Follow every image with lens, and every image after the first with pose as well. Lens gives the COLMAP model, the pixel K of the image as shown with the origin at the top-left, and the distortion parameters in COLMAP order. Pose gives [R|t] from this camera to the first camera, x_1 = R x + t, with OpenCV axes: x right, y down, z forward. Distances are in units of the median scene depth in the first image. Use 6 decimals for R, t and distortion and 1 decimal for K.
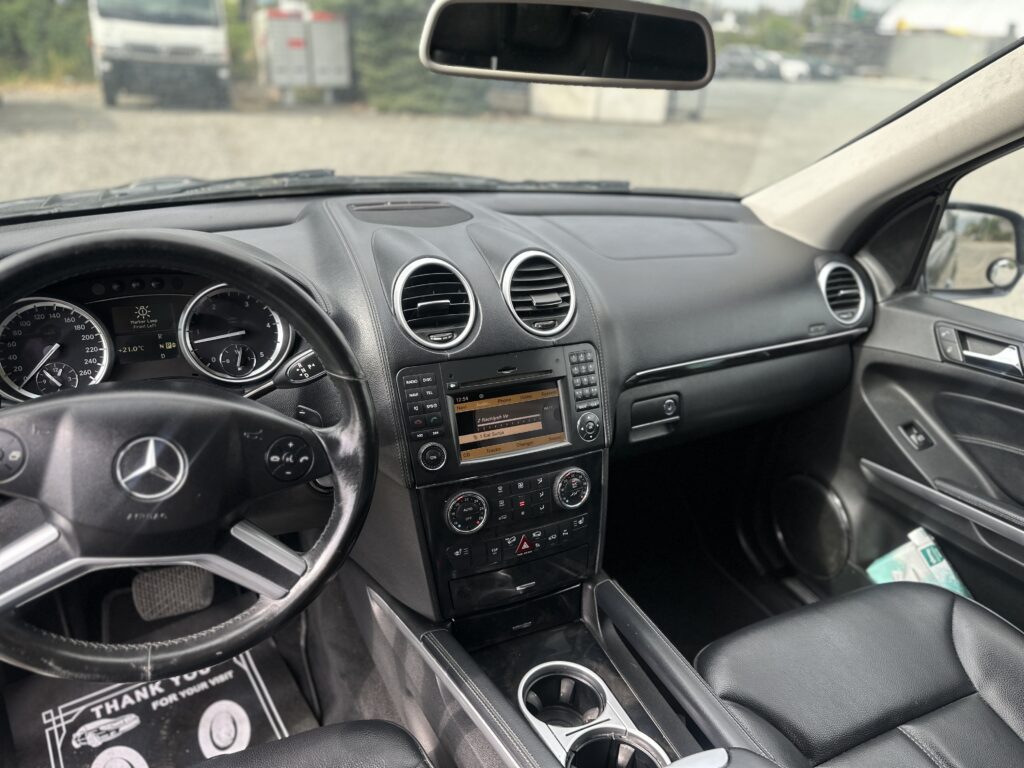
lens RADIAL K [[728.8, 0, 506.7], [0, 728.8, 380.8], [0, 0, 1]] dist [0.012184, -0.027006]
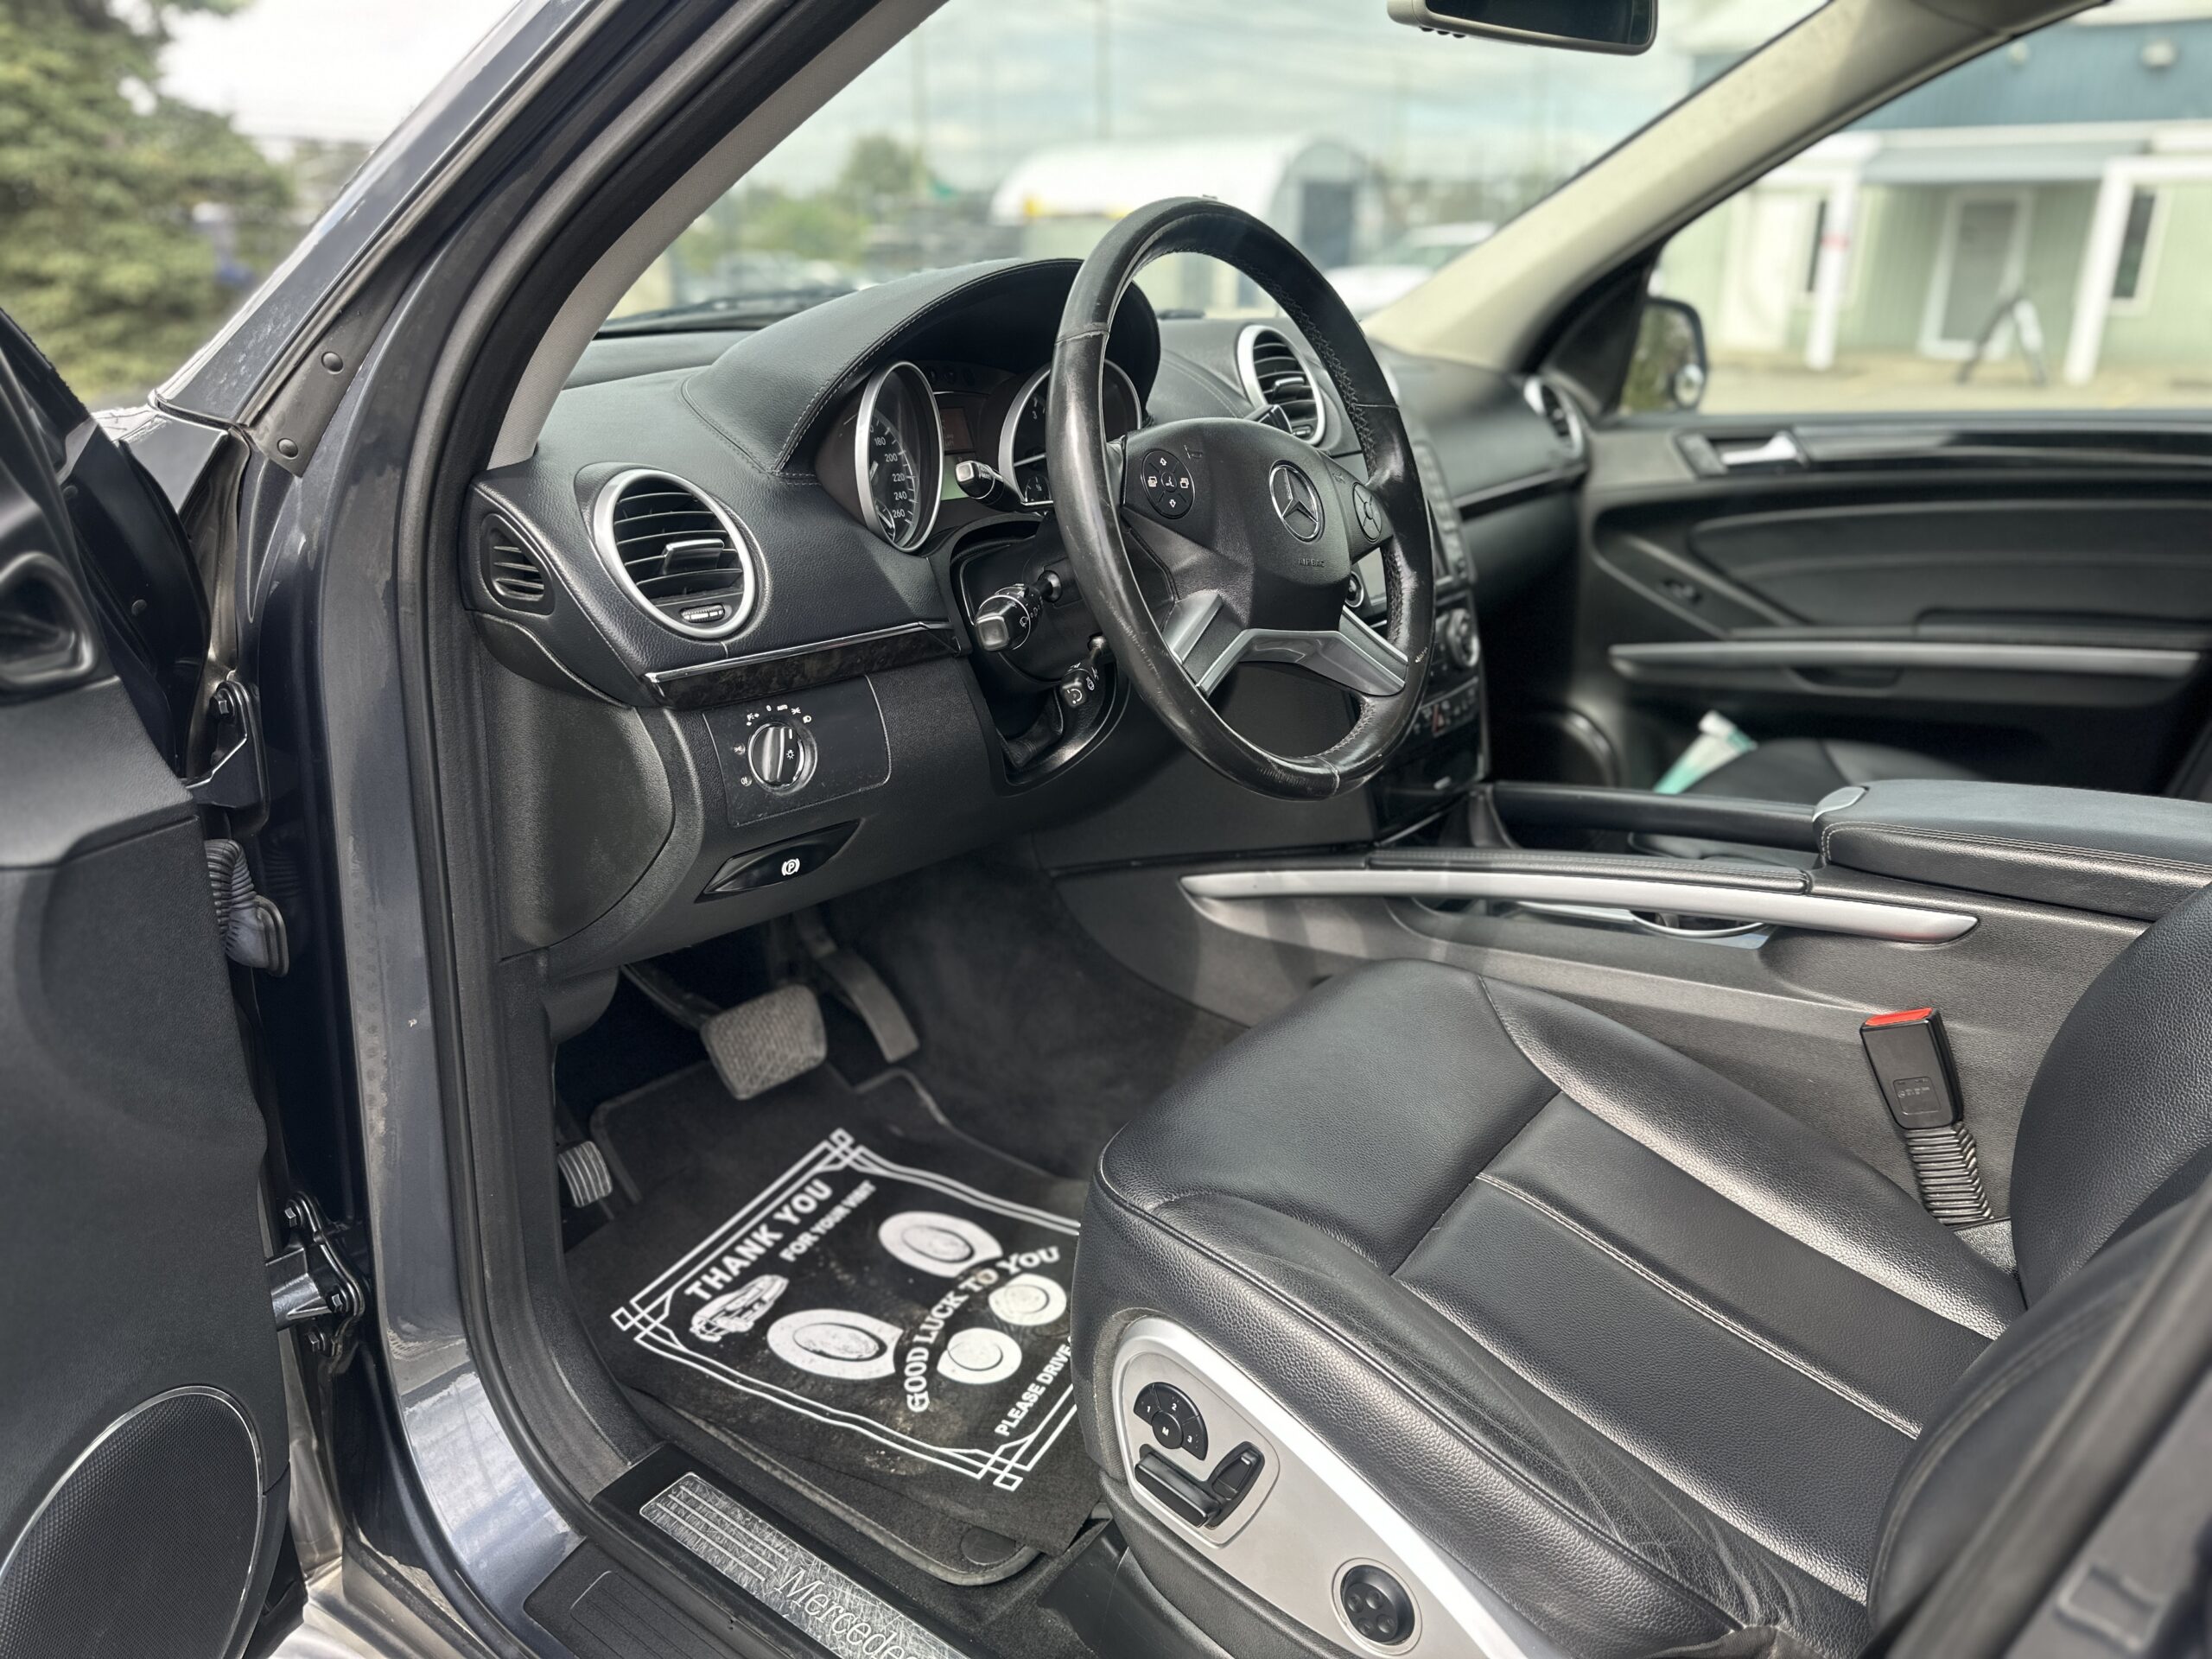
lens RADIAL K [[1574.3, 0, 1107.2], [0, 1574.3, 835.1], [0, 0, 1]] dist [0.012184, -0.027006]
pose [[0.870366, -0.191418, 0.453675, -0.767181], [0.228404, 0.973176, -0.027580, 0.240385], [-0.436227, 0.127626, 0.890740, -0.165853]]
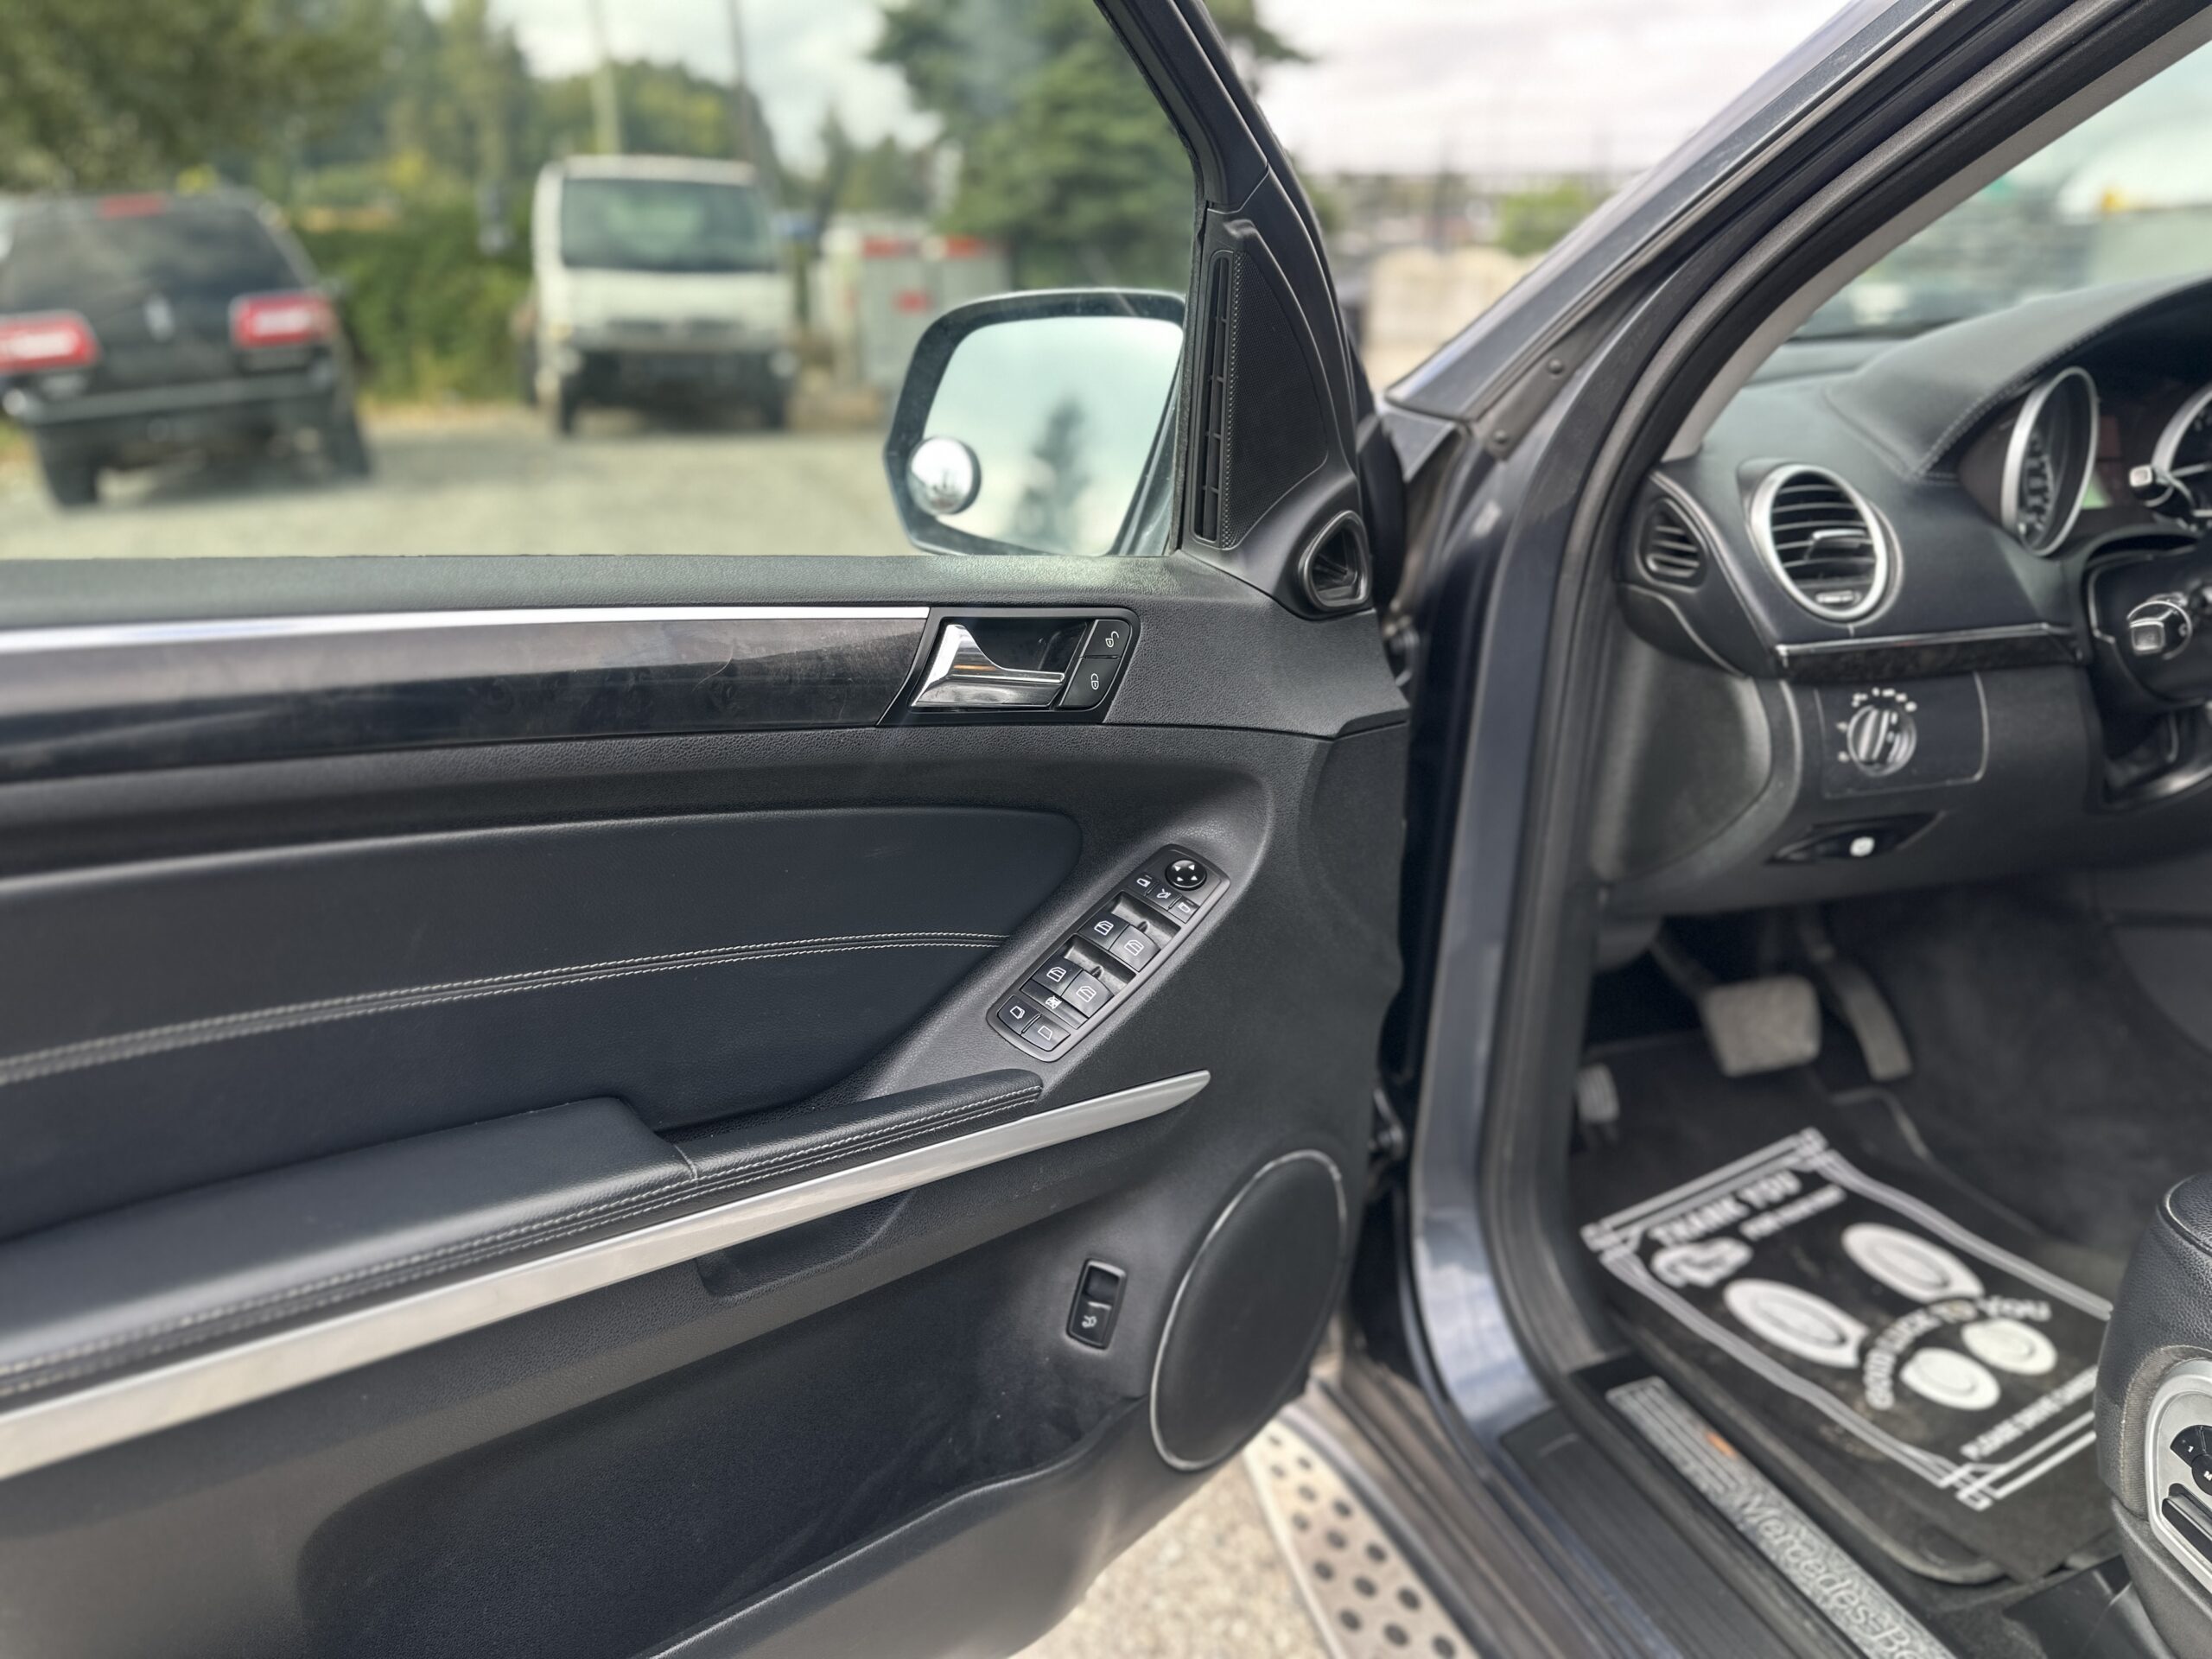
lens RADIAL K [[1574.3, 0, 1086.5], [0, 1574.3, 845.3], [0, 0, 1]] dist [0.012184, -0.027006]
pose [[0.995479, -0.032266, -0.089335, -0.895792], [0.022798, 0.994207, -0.105037, 0.279013], [0.092207, 0.102525, 0.990448, -0.263028]]
